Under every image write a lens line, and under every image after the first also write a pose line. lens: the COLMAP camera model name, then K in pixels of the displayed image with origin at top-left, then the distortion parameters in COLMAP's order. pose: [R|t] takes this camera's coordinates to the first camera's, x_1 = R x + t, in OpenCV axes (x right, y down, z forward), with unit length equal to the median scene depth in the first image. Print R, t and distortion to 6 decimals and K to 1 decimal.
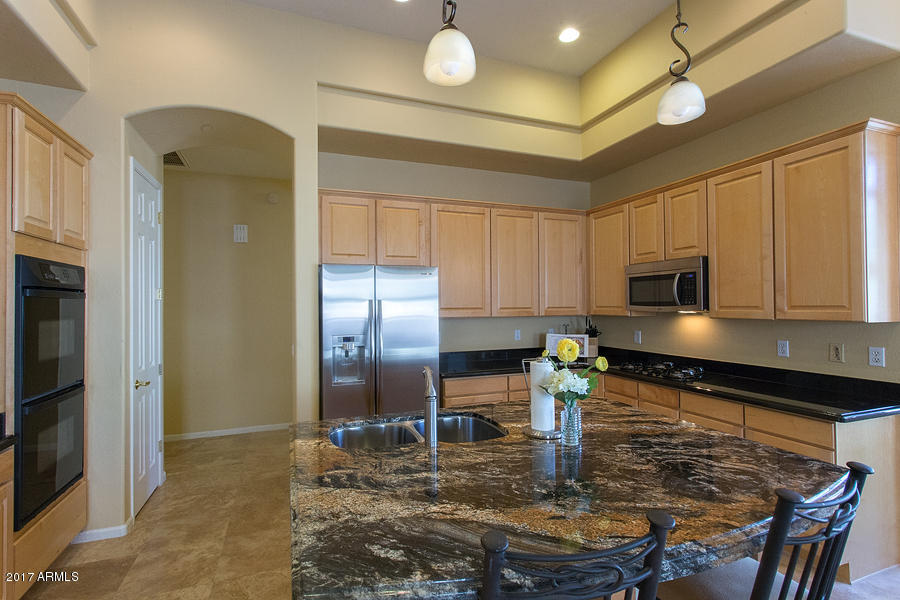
lens RADIAL K [[432.5, 0, 450.0], [0, 432.5, 300.0], [0, 0, 1]] dist [0.004967, 0.000472]
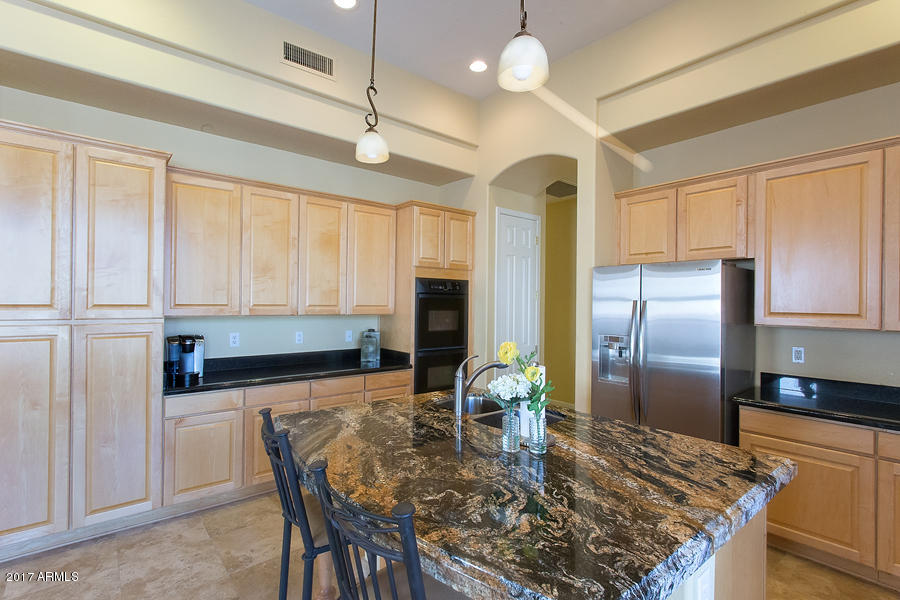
lens RADIAL K [[424.0, 0, 423.5], [0, 424.0, 300.4], [0, 0, 1]] dist [0.000382, 0.000021]
pose [[0.302709, 0.006263, -0.953063, 0.579578], [-0.003710, 0.999979, 0.005393, -0.004308], [0.953076, 0.001904, 0.302726, 0.269676]]
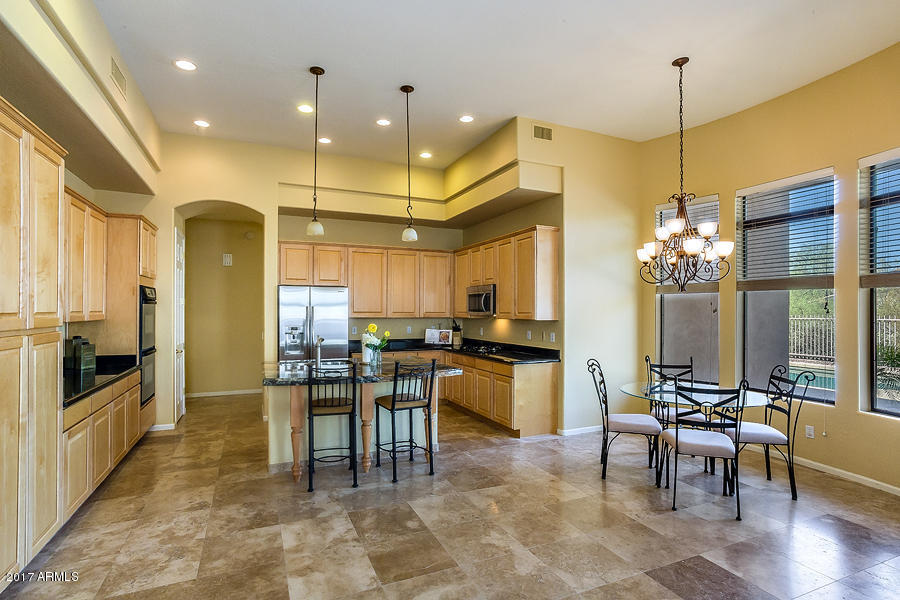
lens RADIAL K [[445.2, 0, 452.8], [0, 445.2, 305.4], [0, 0, 1]] dist [-0.049743, 0.000456]
pose [[0.998404, 0.010318, 0.055517, 0.308062], [-0.010373, 0.999946, 0.000704, -0.013000], [-0.055507, -0.001279, 0.998457, -0.822528]]
